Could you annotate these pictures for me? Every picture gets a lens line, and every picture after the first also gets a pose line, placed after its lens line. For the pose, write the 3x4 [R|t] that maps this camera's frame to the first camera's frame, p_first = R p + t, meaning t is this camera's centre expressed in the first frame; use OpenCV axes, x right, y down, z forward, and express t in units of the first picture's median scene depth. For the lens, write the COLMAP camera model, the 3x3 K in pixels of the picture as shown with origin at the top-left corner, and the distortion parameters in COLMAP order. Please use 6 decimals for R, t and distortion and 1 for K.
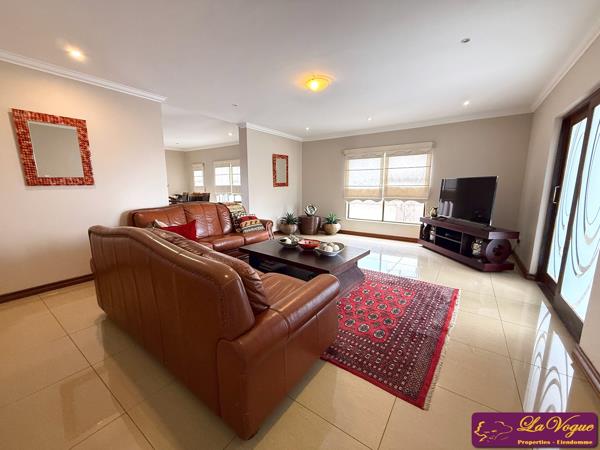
lens RADIAL K [[243.8, 0, 306.3], [0, 243.8, 225.6], [0, 0, 1]] dist [0.002666, 0.000109]
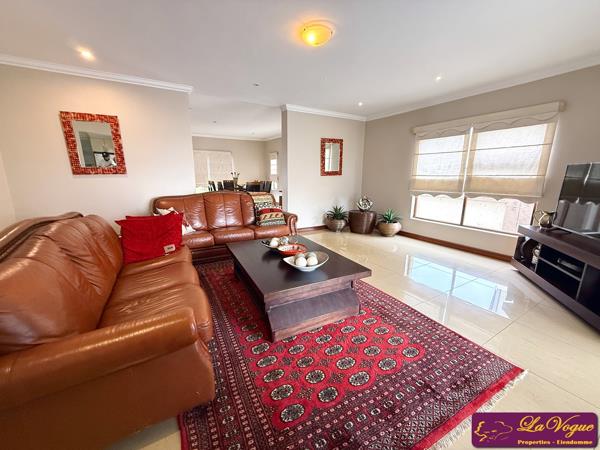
lens RADIAL K [[243.8, 0, 302.5], [0, 243.8, 226.7], [0, 0, 1]] dist [0.002666, 0.000109]
pose [[0.904968, 0.093005, -0.415190, 0.222078], [-0.071351, 0.995171, 0.067405, -0.034221], [0.419454, -0.031375, 0.907234, 0.183366]]
